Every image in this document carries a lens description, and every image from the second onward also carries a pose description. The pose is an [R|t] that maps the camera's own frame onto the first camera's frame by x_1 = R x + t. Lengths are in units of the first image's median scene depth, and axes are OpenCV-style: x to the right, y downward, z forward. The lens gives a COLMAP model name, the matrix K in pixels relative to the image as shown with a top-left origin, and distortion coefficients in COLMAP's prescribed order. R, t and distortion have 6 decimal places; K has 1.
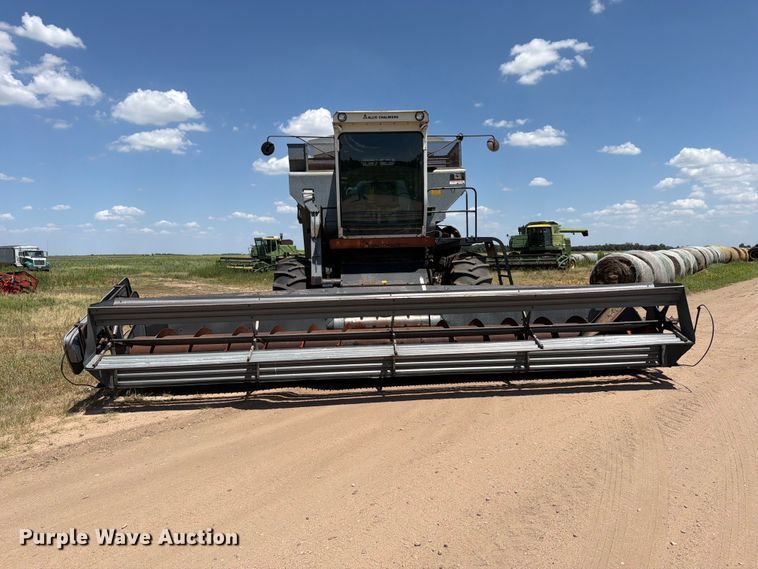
lens RADIAL K [[538.2, 0, 373.6], [0, 538.2, 286.7], [0, 0, 1]] dist [0.028654, -0.041117]
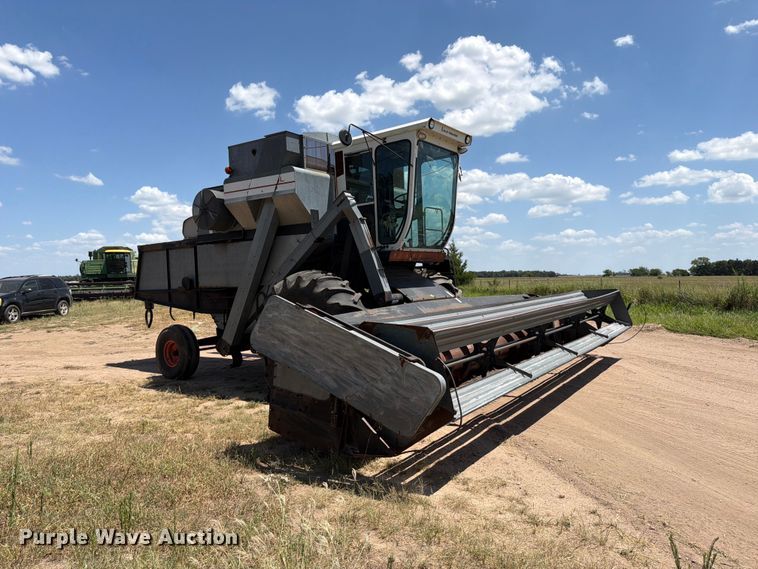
lens RADIAL K [[538.2, 0, 377.7], [0, 538.2, 284.1], [0, 0, 1]] dist [0.028654, -0.041117]
pose [[0.605433, 0.002678, 0.795892, -0.163325], [0.047014, 0.998128, -0.039122, 0.000533], [-0.794507, 0.061104, 0.604174, 0.094708]]
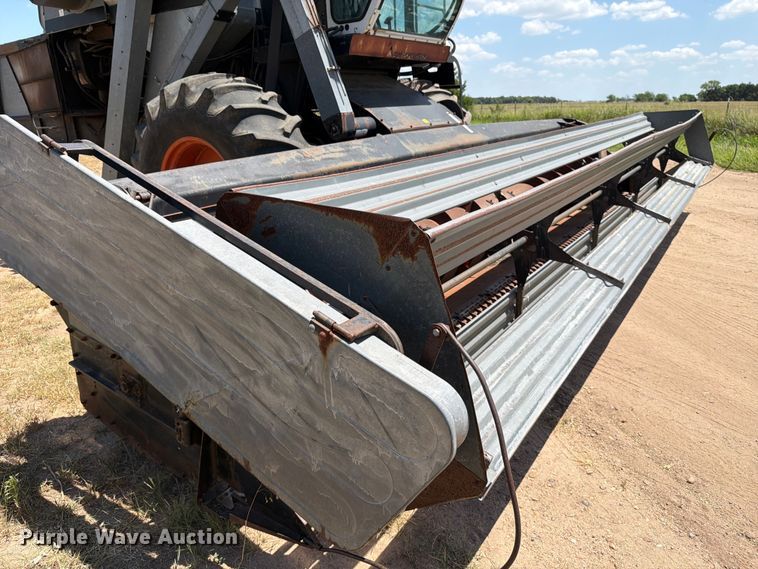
lens RADIAL K [[538.2, 0, 377.9], [0, 538.2, 290.4], [0, 0, 1]] dist [0.028654, -0.041117]
pose [[0.591174, -0.252389, 0.766037, -0.102847], [0.053033, 0.959886, 0.275329, 0.000529], [-0.804798, -0.122142, 0.580845, 0.132001]]
